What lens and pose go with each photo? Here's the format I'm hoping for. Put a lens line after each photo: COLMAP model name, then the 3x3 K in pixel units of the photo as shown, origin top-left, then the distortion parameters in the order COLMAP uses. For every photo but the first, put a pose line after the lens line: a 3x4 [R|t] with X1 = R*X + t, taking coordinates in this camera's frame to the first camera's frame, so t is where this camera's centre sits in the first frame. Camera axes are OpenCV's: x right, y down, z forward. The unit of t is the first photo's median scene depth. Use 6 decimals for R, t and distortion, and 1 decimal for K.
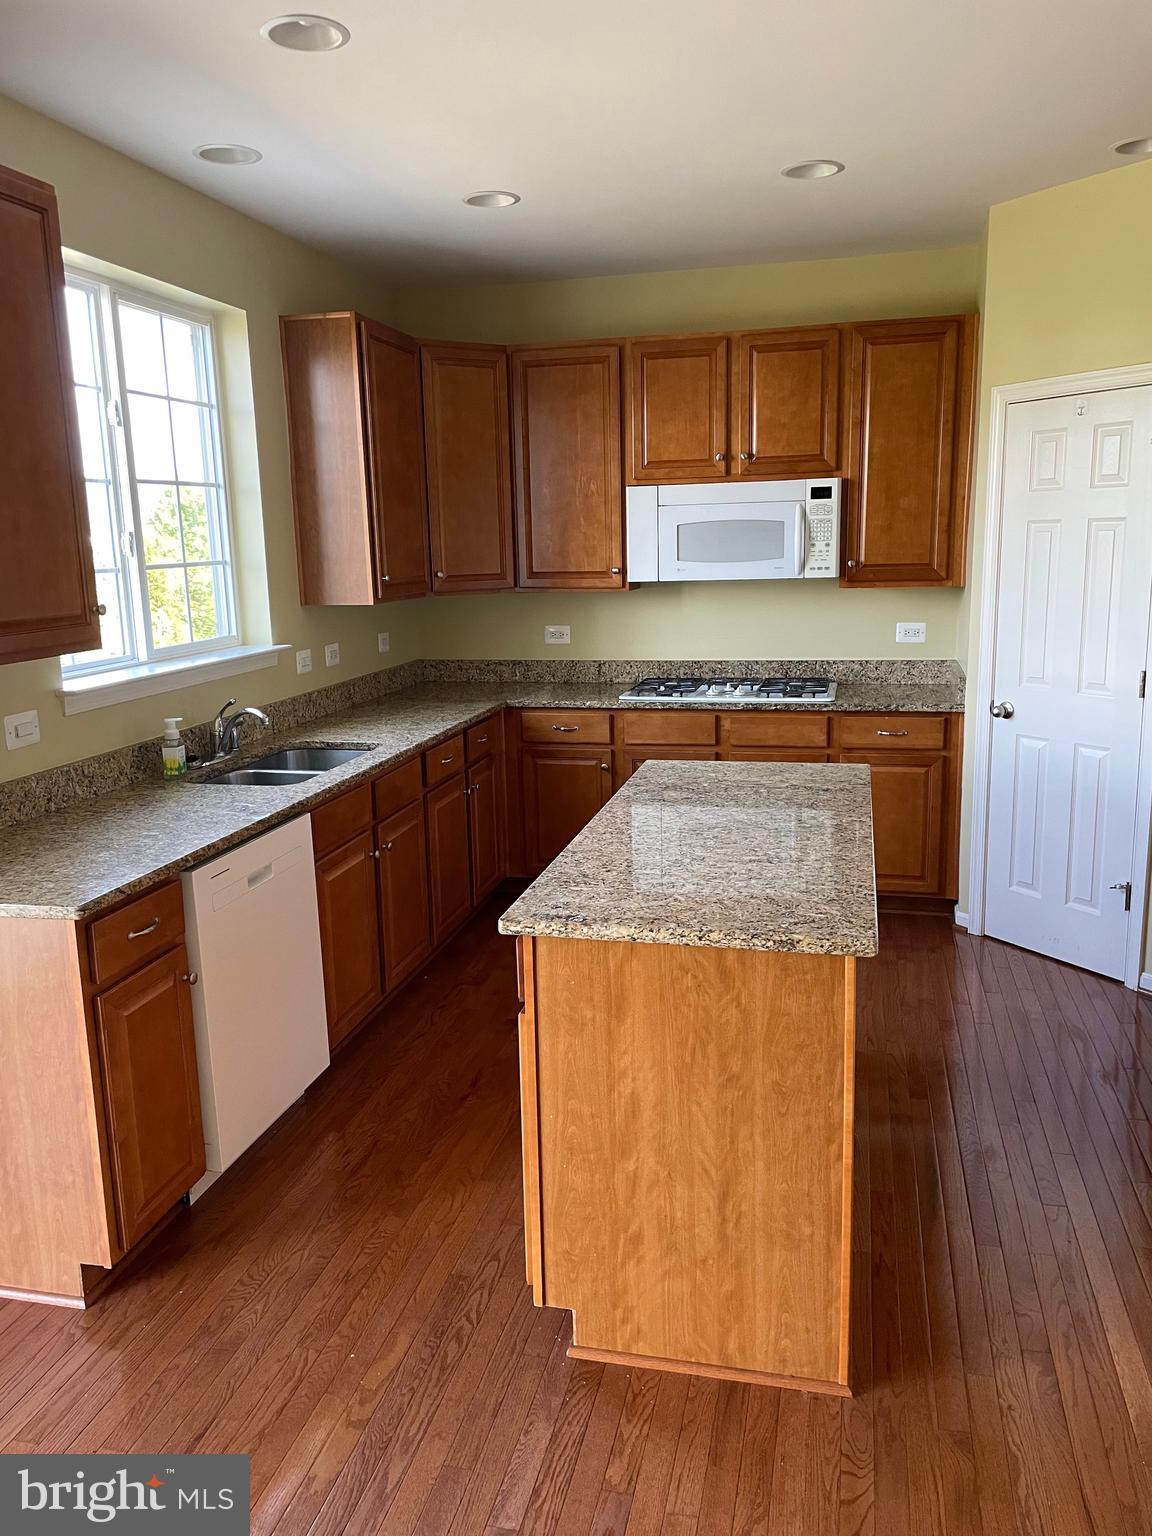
lens RADIAL K [[1168.6, 0, 576.0], [0, 1168.6, 768.0], [0, 0, 1]] dist [0.084434, -0.111093]
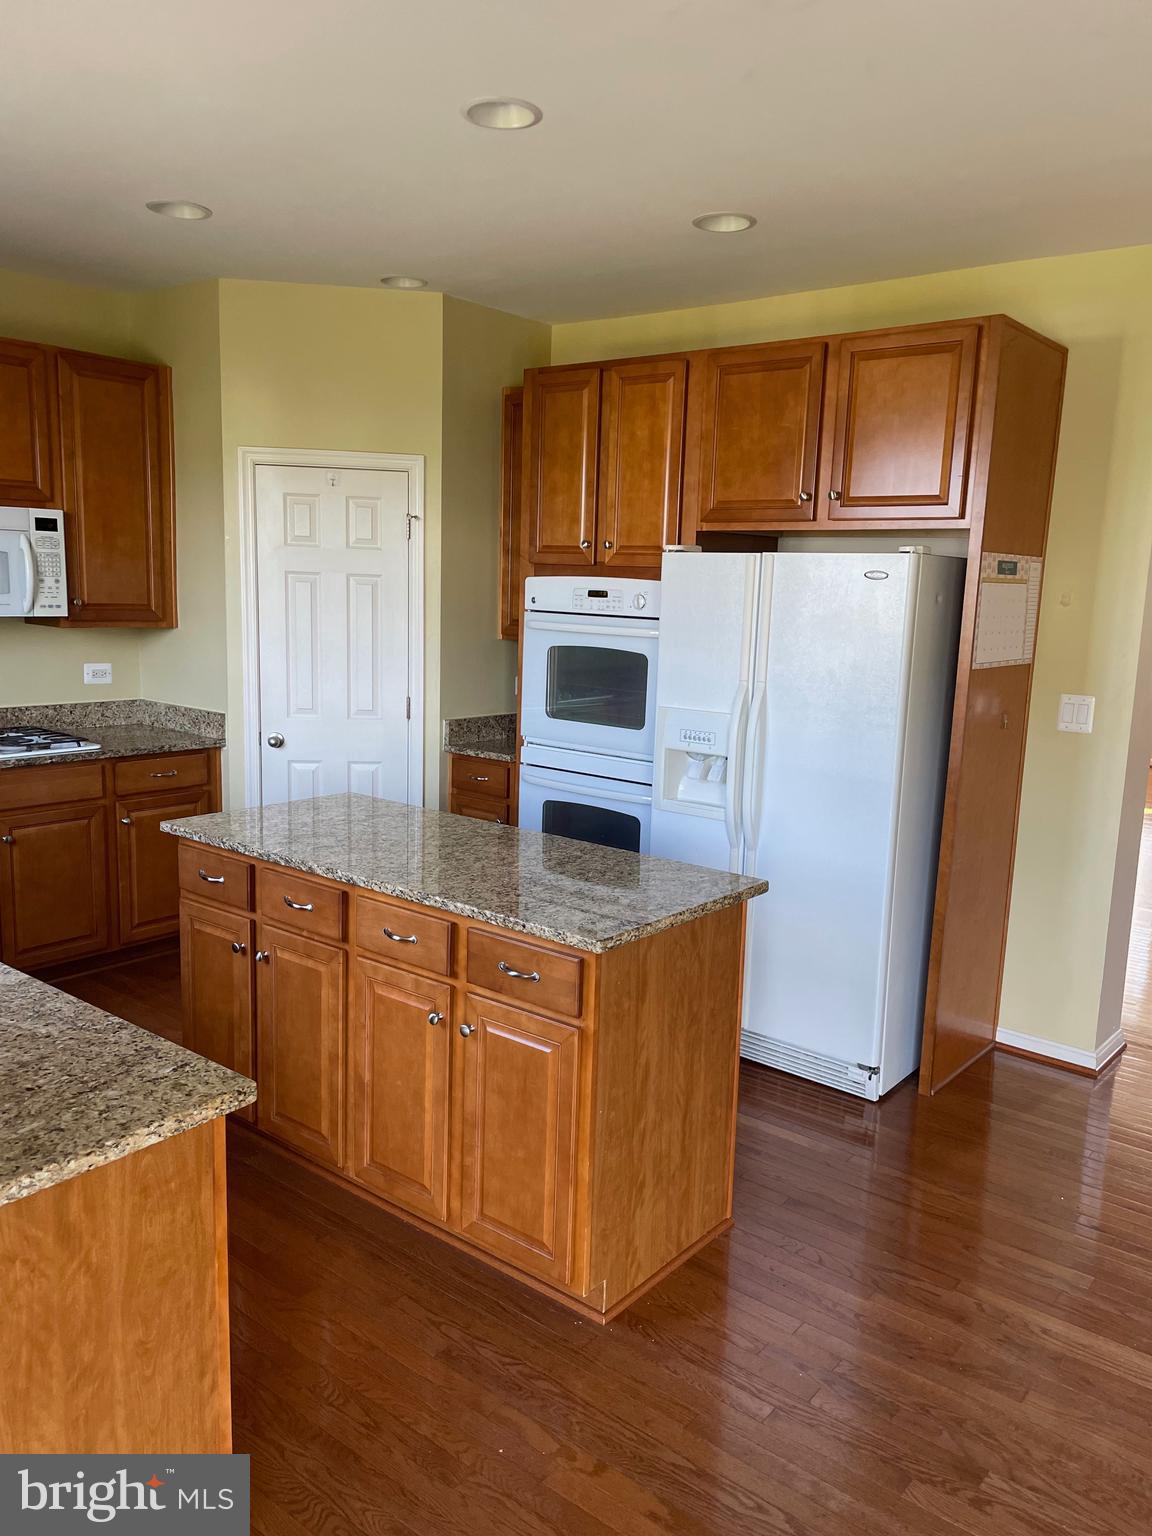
lens RADIAL K [[1177.2, 0, 578.9], [0, 1177.2, 787.5], [0, 0, 1]] dist [0.086588, -0.114230]
pose [[0.417466, -0.121196, 0.900574, -0.492457], [0.132991, 0.988543, 0.071386, -0.043503], [-0.898908, 0.089967, 0.428801, 0.252923]]
